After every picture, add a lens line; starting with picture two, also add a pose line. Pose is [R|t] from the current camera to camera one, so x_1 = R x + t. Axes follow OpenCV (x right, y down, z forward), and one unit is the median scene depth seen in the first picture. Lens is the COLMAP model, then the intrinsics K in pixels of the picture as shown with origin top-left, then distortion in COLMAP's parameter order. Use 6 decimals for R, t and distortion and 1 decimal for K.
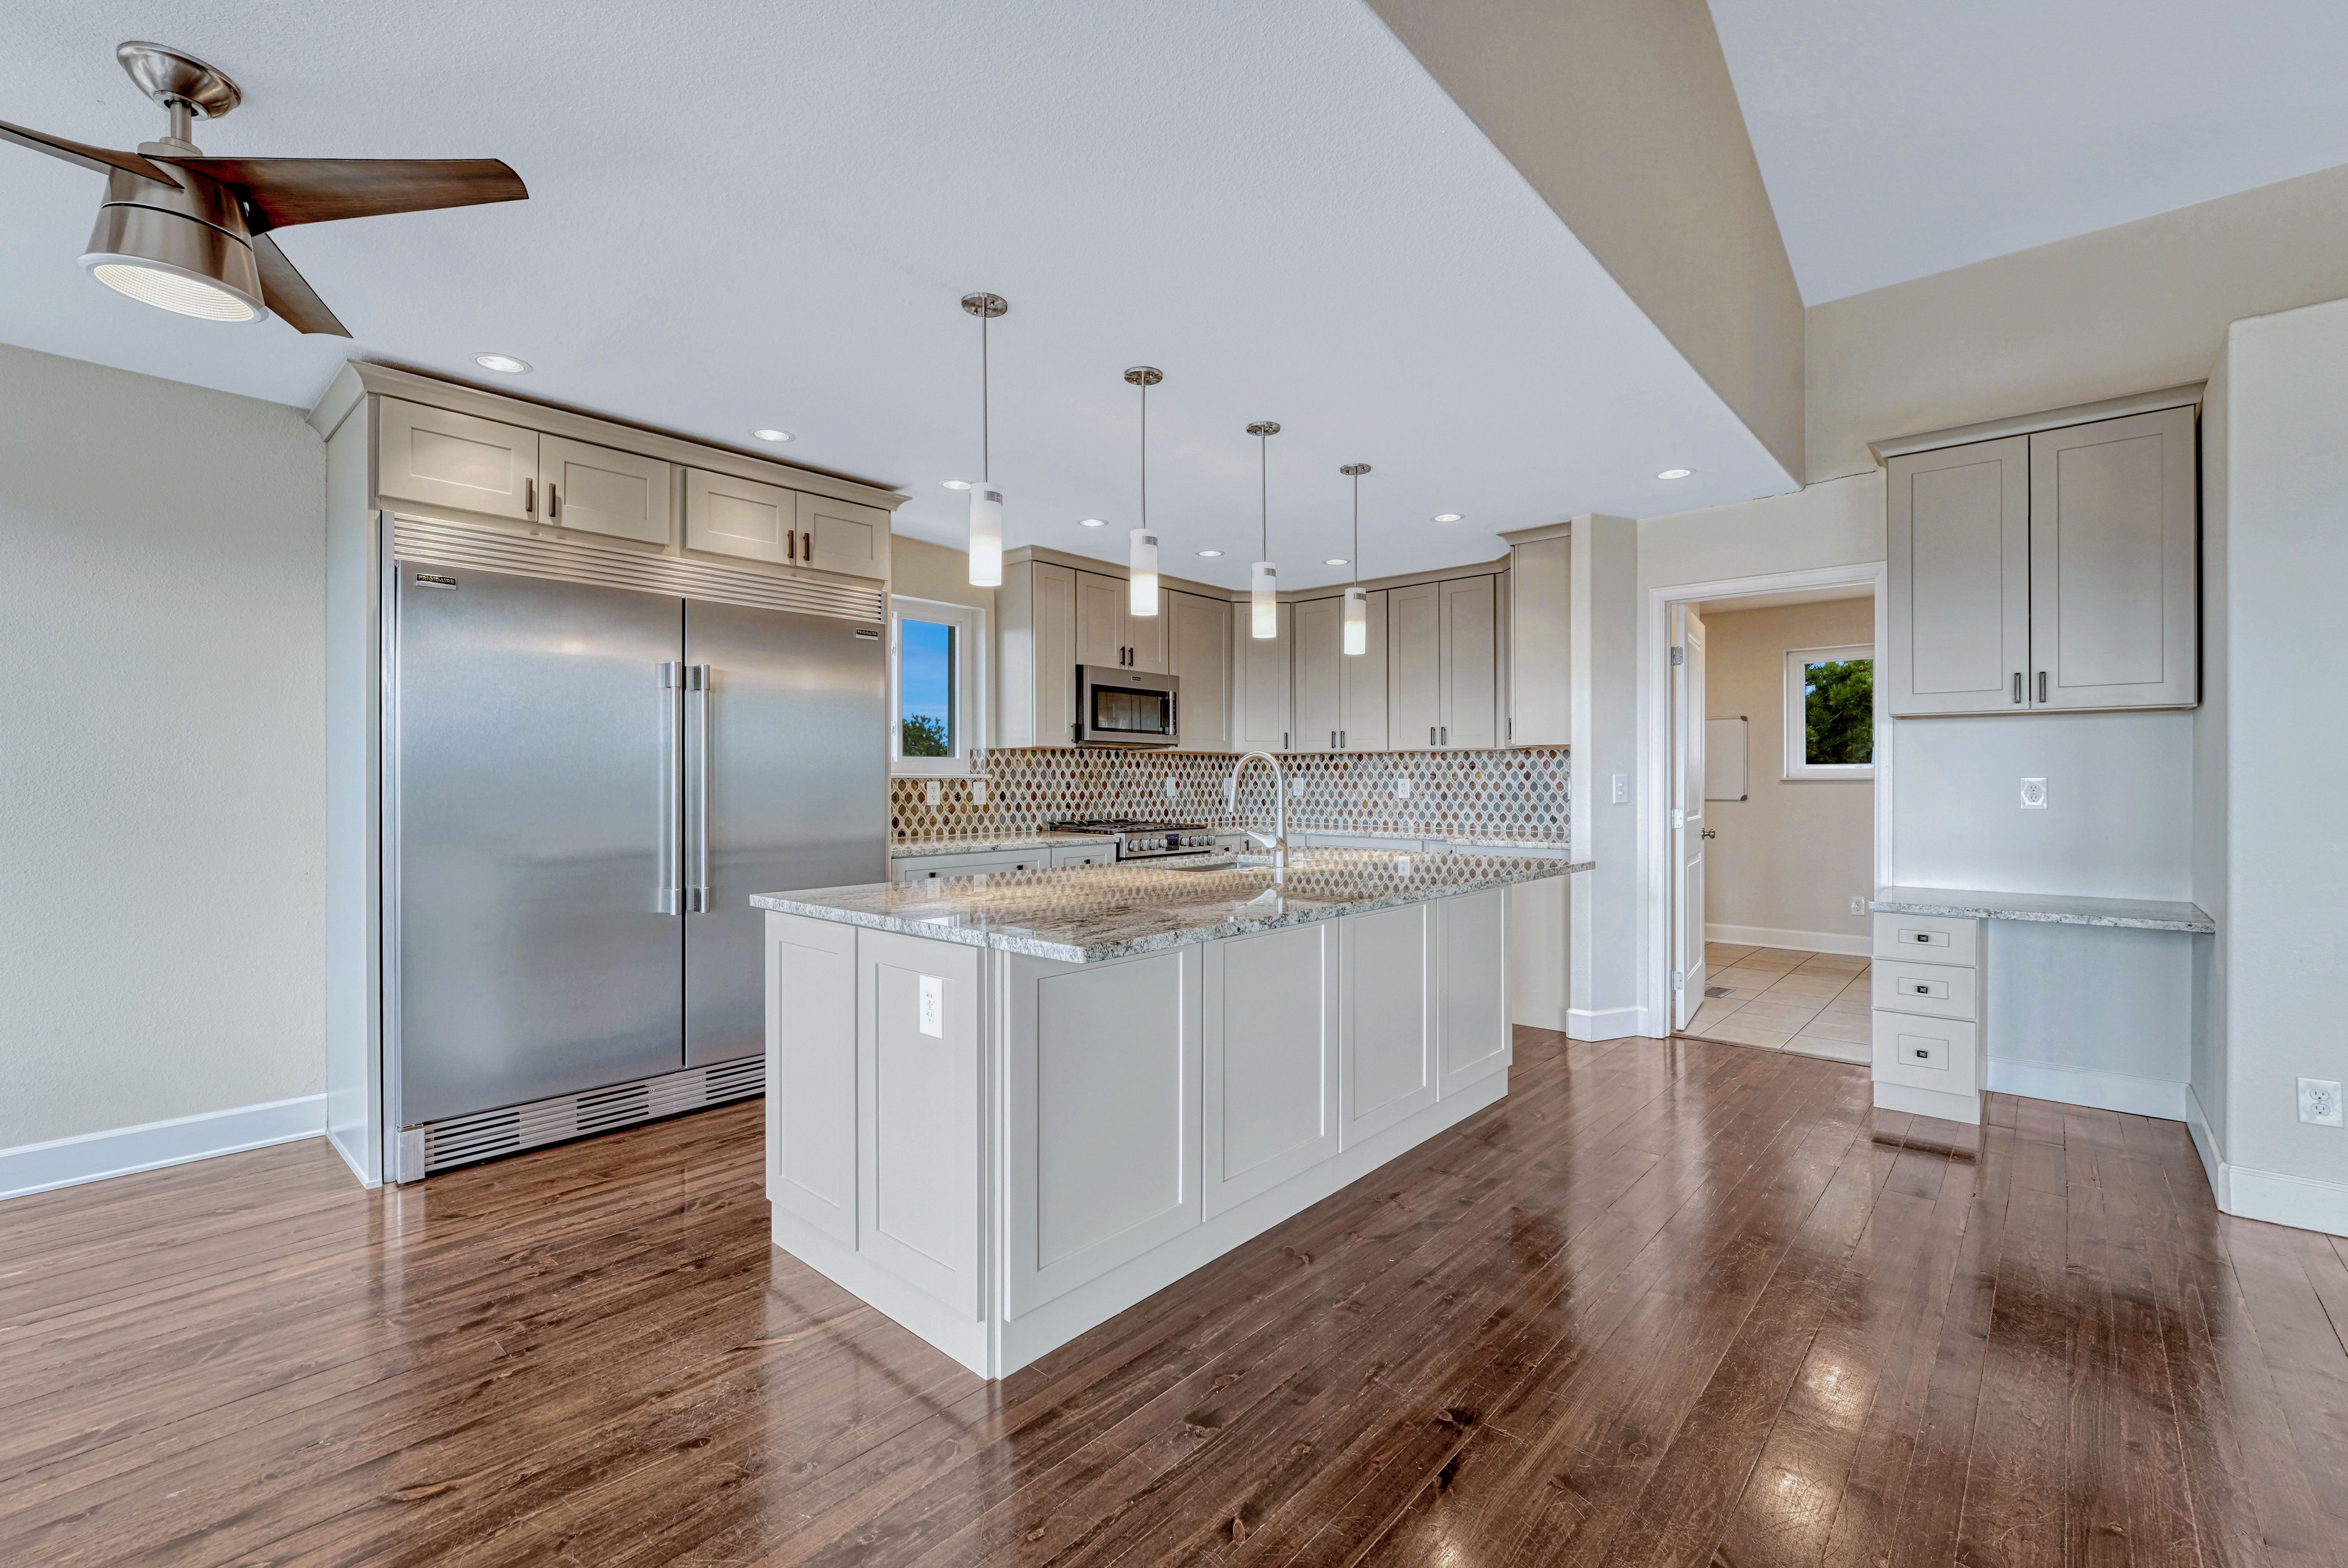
lens RADIAL K [[1010.3, 0, 1178.7], [0, 1010.3, 781.9], [0, 0, 1]] dist [-0.003661, 0.000472]
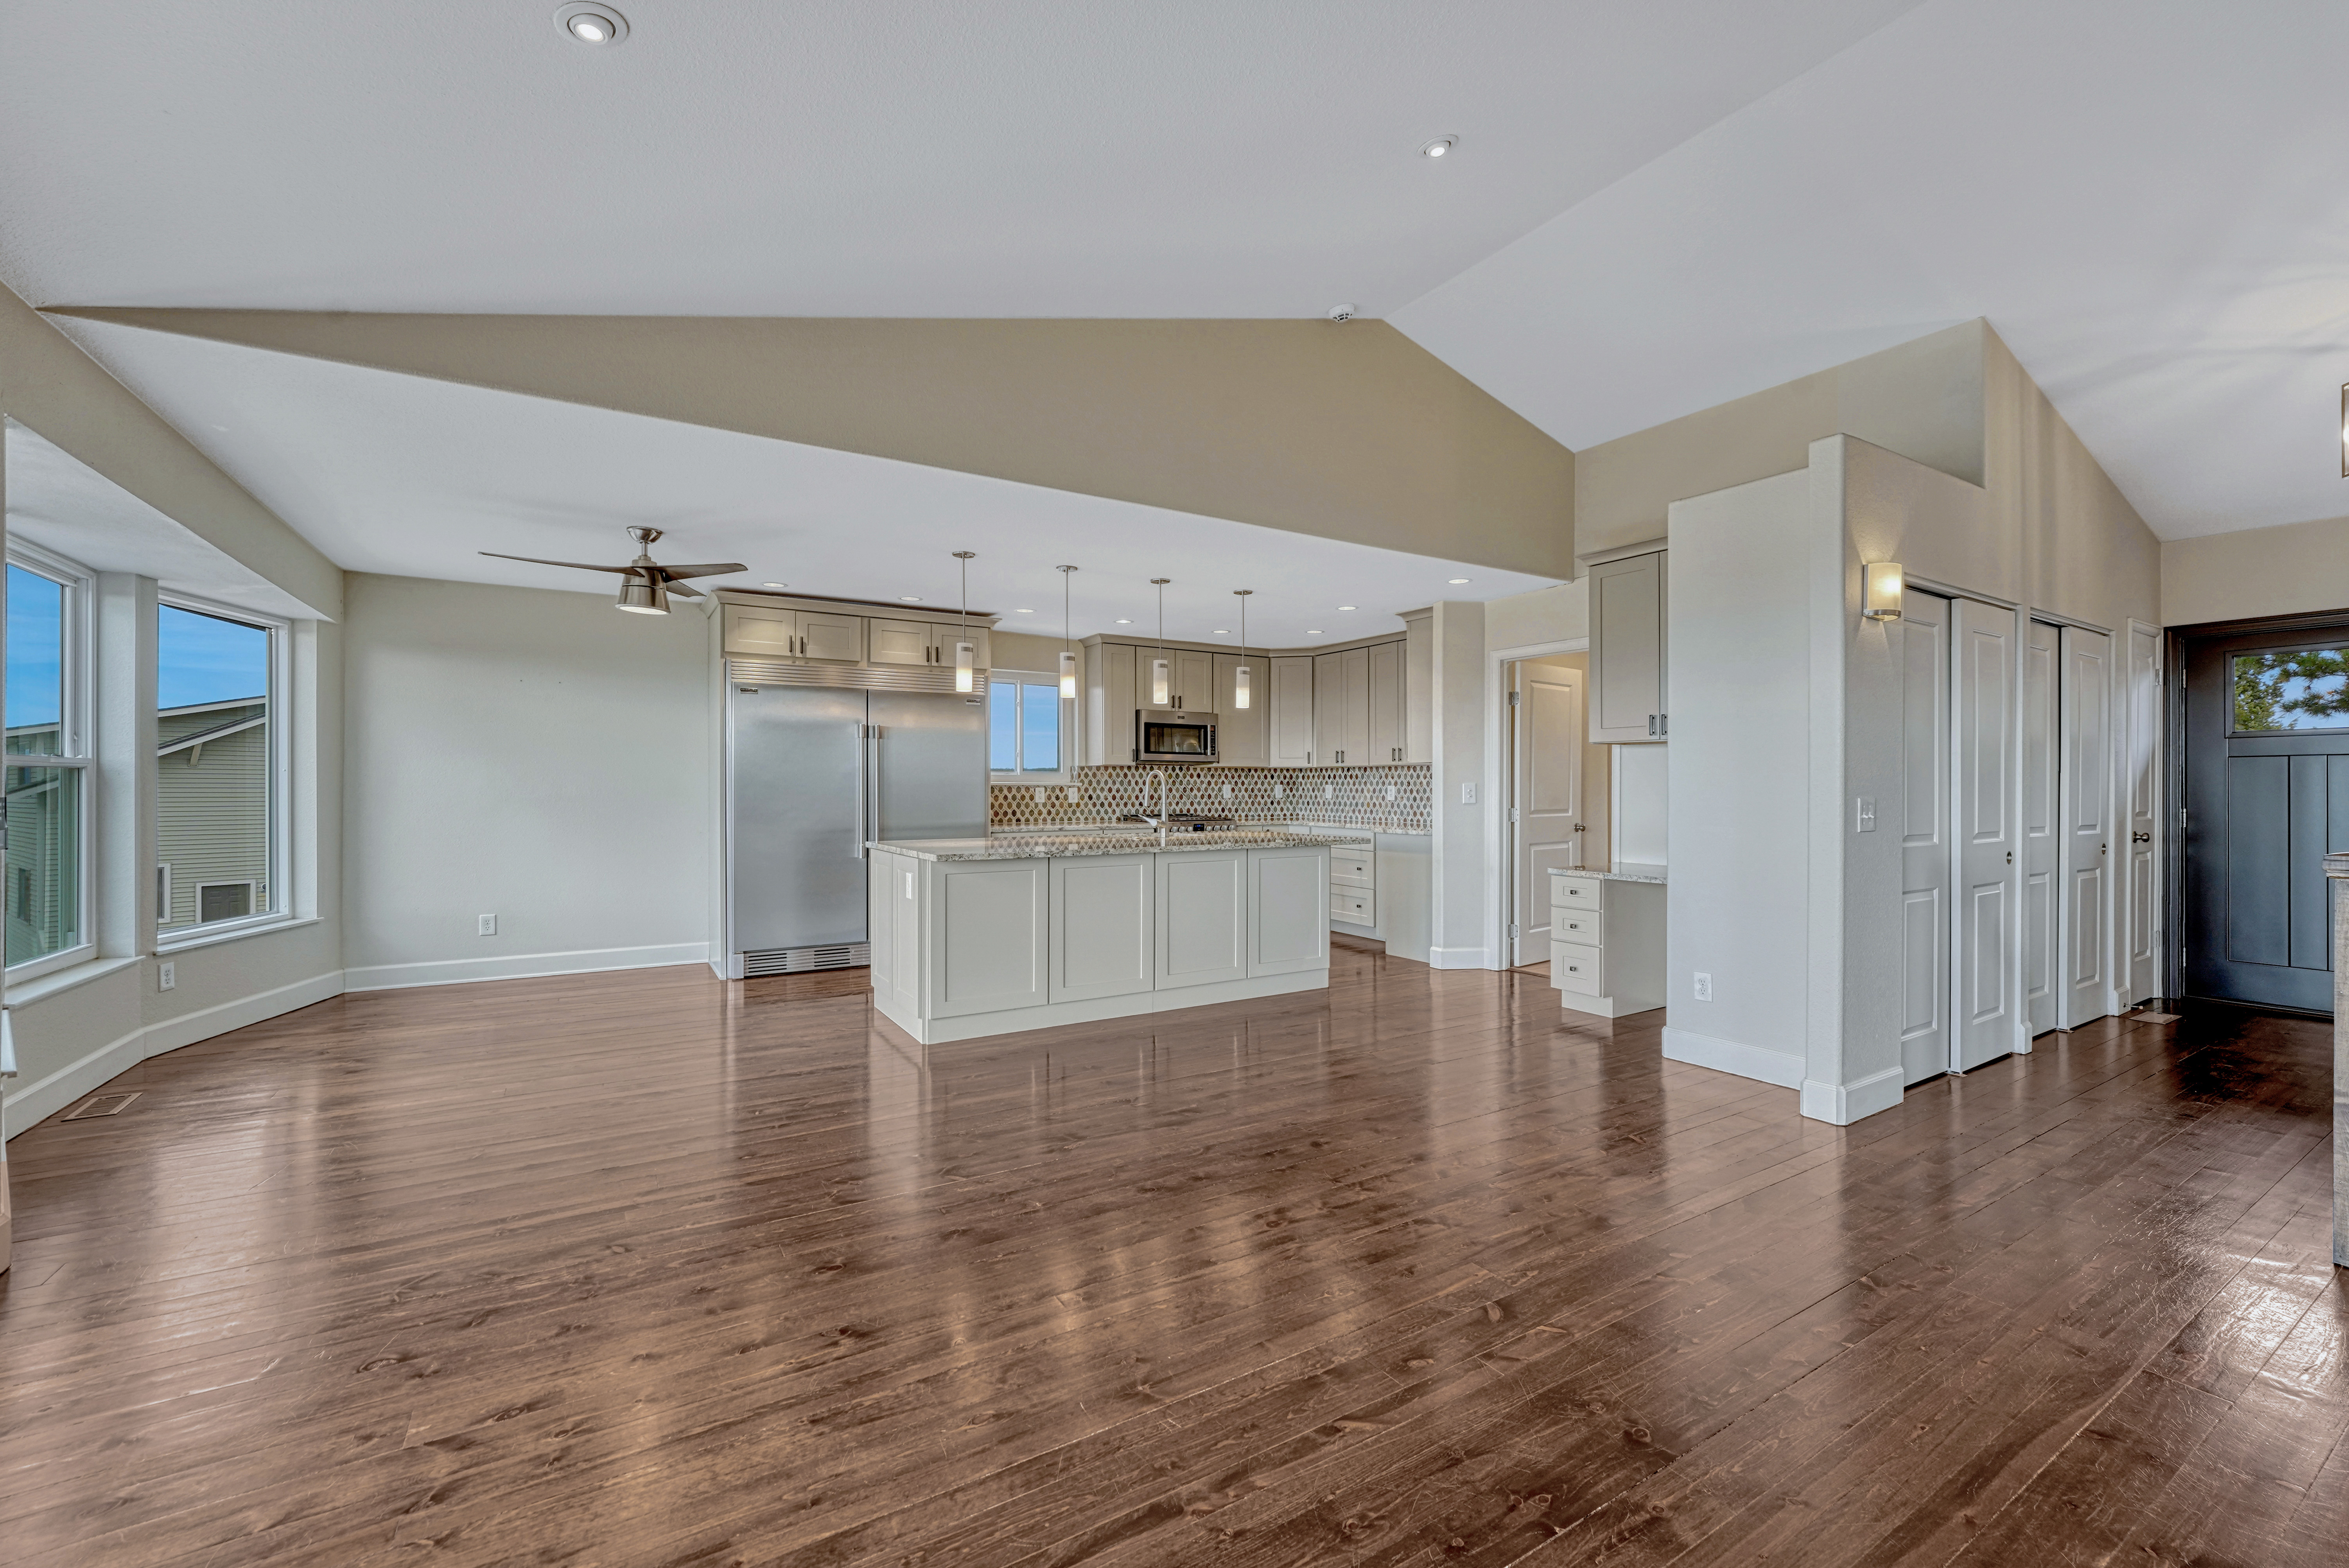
lens RADIAL K [[962.6, 0, 1174.1], [0, 962.6, 787.0], [0, 0, 1]] dist [0.001719, 0.000145]
pose [[0.956451, 0.001580, -0.291890, 0.396984], [-0.001768, 0.999998, -0.000382, -0.000905], [0.291889, 0.000881, 0.956452, -0.373724]]
